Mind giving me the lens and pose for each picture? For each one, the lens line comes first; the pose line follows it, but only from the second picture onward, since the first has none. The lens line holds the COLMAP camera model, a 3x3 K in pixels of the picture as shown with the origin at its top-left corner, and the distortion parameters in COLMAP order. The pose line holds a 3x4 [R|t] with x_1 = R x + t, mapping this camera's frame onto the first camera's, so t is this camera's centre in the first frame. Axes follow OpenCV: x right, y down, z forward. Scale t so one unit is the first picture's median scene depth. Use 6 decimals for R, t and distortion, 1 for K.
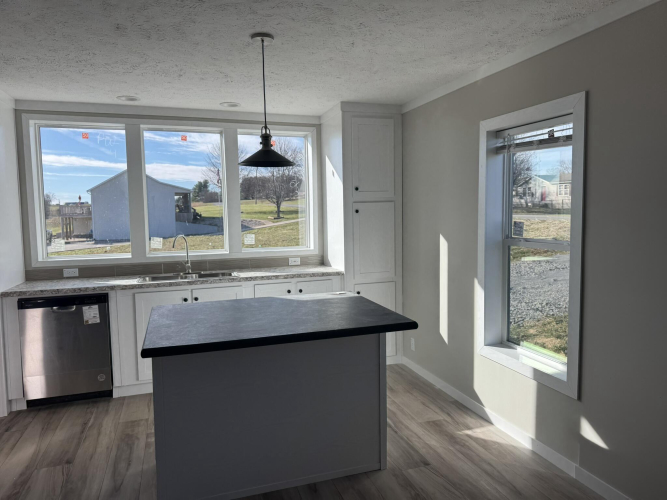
lens RADIAL K [[464.8, 0, 340.8], [0, 464.8, 240.7], [0, 0, 1]] dist [0.042180, -0.007895]
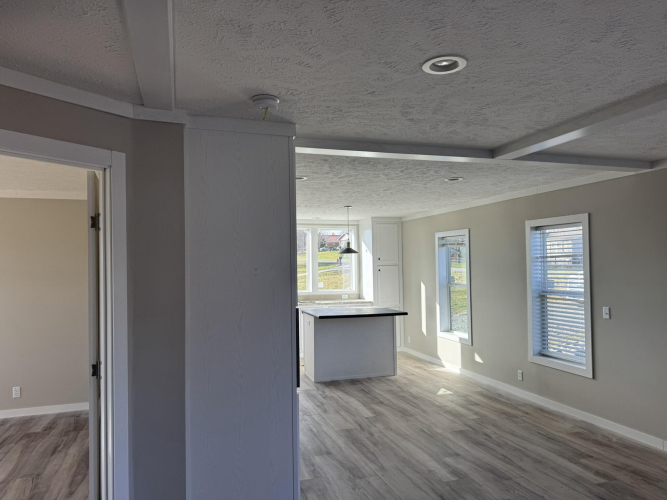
lens RADIAL K [[464.8, 0, 313.2], [0, 464.8, 253.4], [0, 0, 1]] dist [0.042180, -0.007895]
pose [[0.998176, -0.002039, -0.060340, -0.151684], [-0.003339, 0.996036, -0.088891, 0.050519], [0.060282, 0.088930, 0.994212, -1.187949]]
